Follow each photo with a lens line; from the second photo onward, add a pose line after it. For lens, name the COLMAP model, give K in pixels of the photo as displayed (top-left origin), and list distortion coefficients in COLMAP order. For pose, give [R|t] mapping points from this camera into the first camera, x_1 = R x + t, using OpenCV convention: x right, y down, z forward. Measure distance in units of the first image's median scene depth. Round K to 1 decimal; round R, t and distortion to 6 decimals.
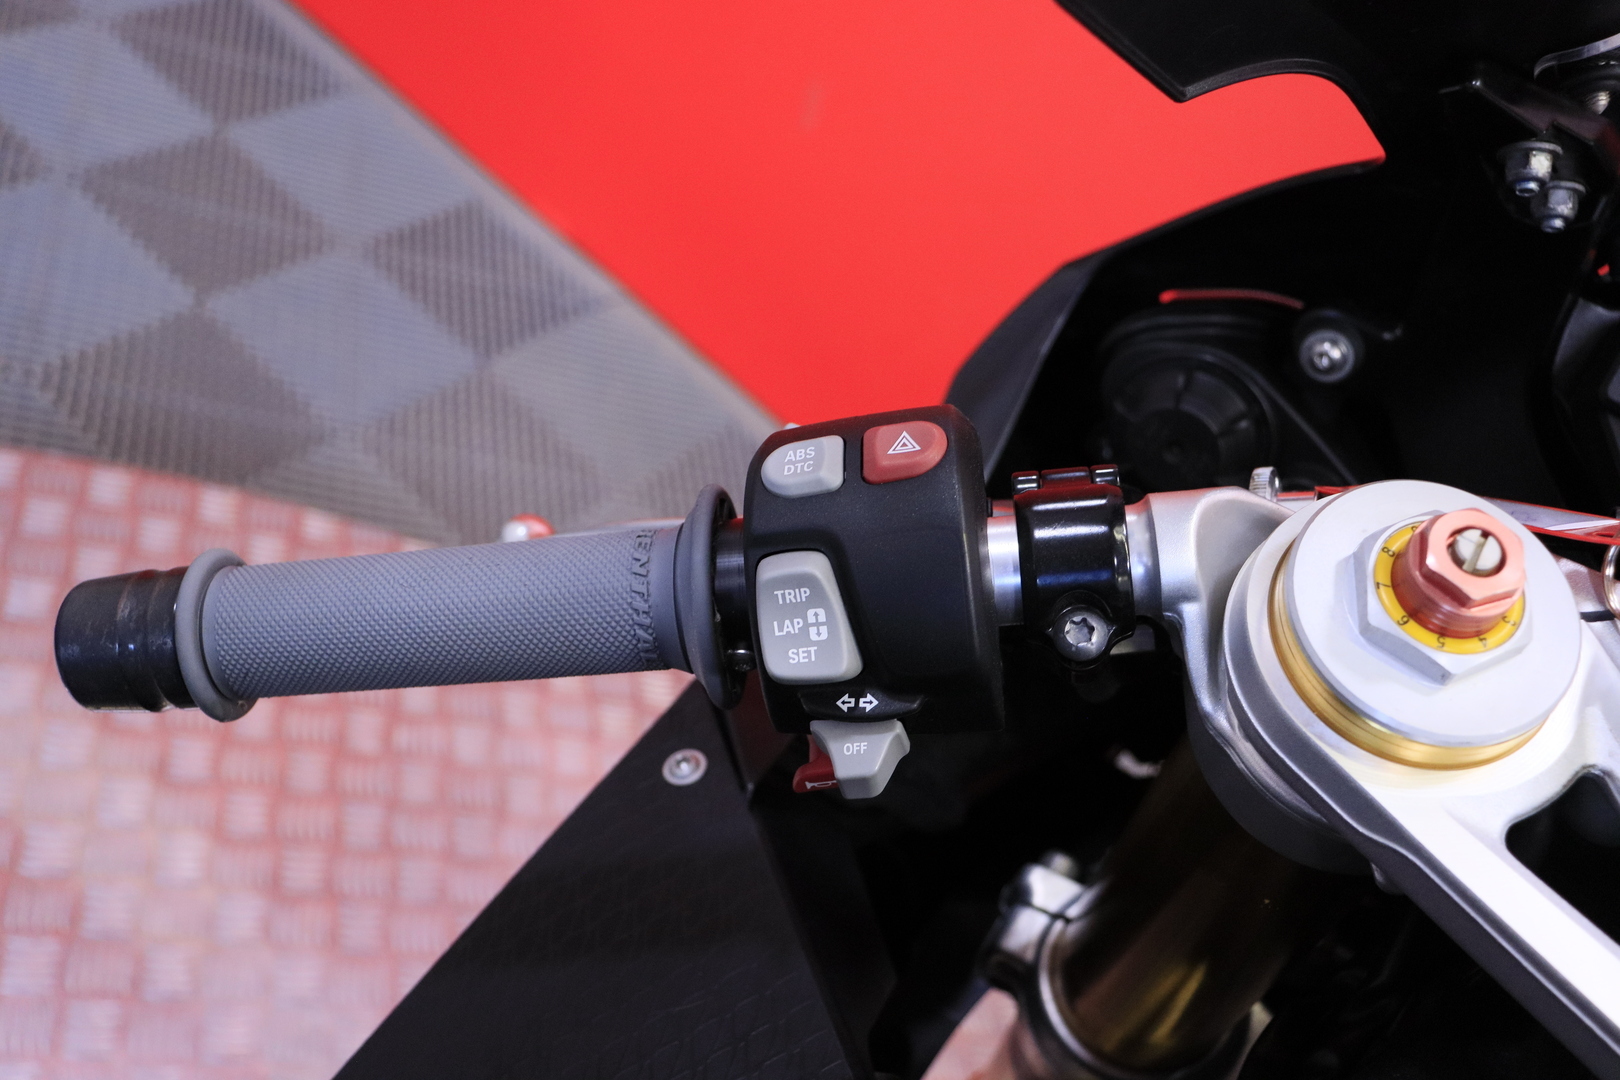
lens RADIAL K [[1854.1, 0, 810.0], [0, 1854.1, 540.0], [0, 0, 1]] dist [-0.083528, 0.029841]
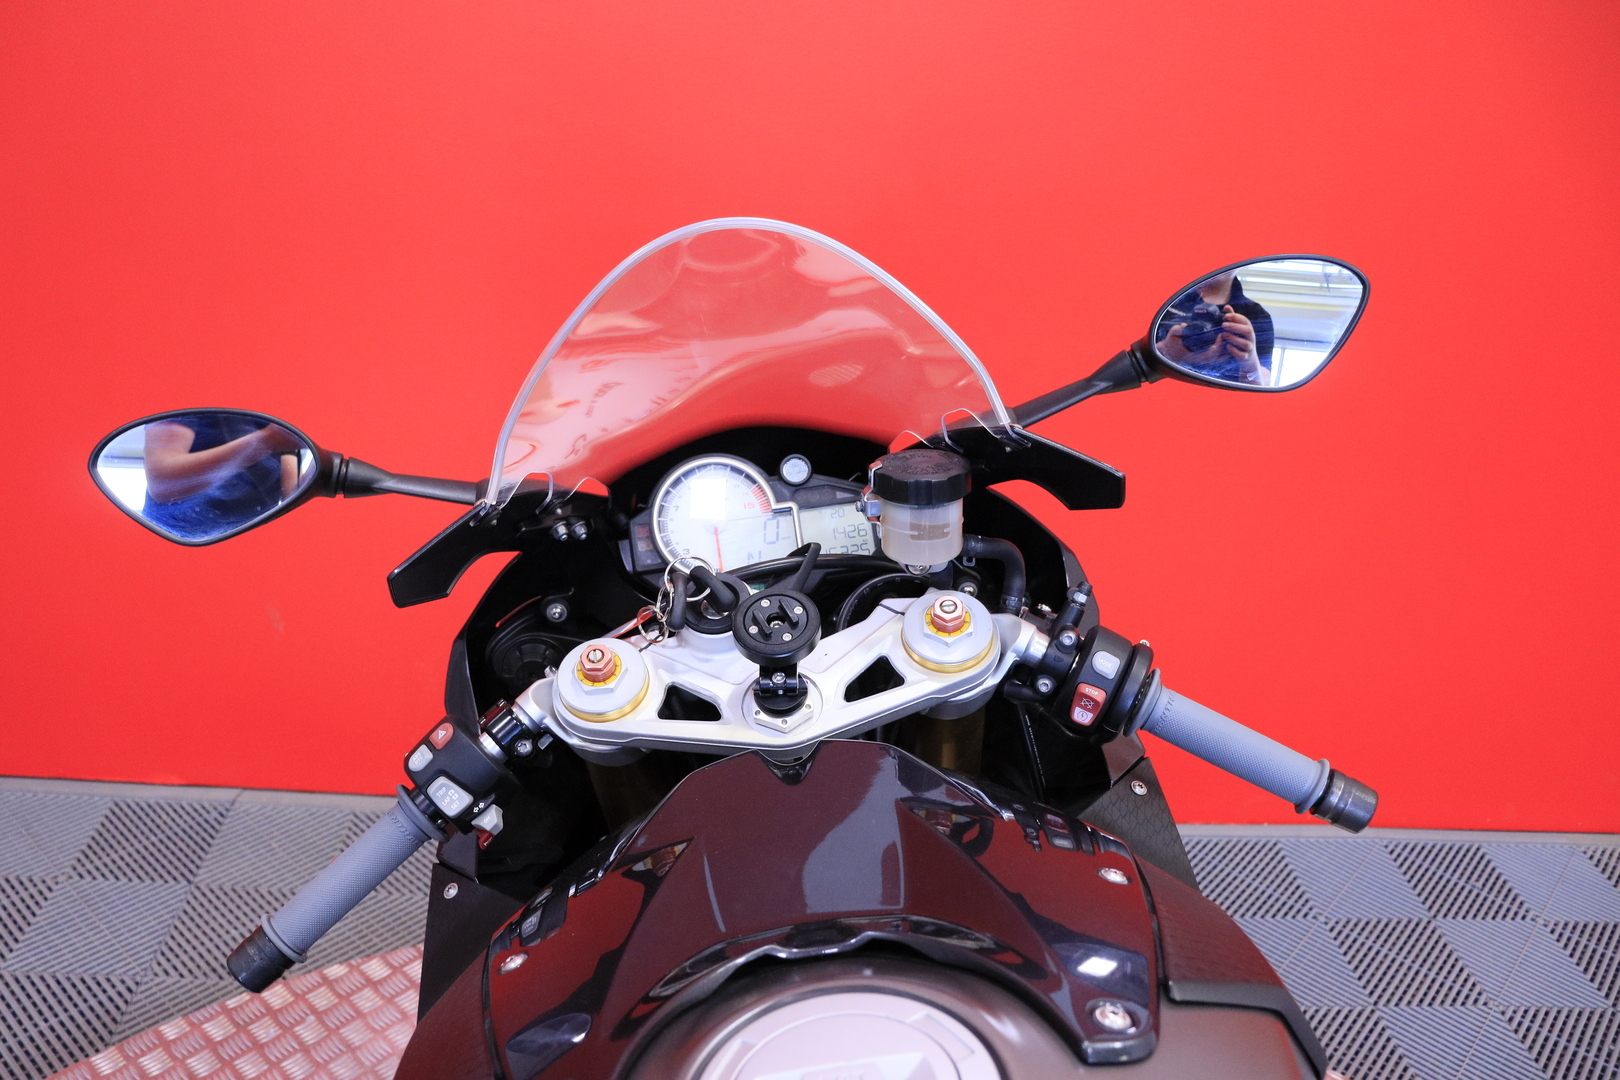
lens RADIAL K [[1331.2, 0, 815.6], [0, 1331.2, 496.9], [0, 0, 1]] dist [-0.125415, 0.009051]
pose [[0.738950, -0.561968, 0.371678, -0.080743], [0.618061, 0.785014, -0.041873, 0.115988], [-0.268241, 0.260662, 0.927417, -1.333933]]
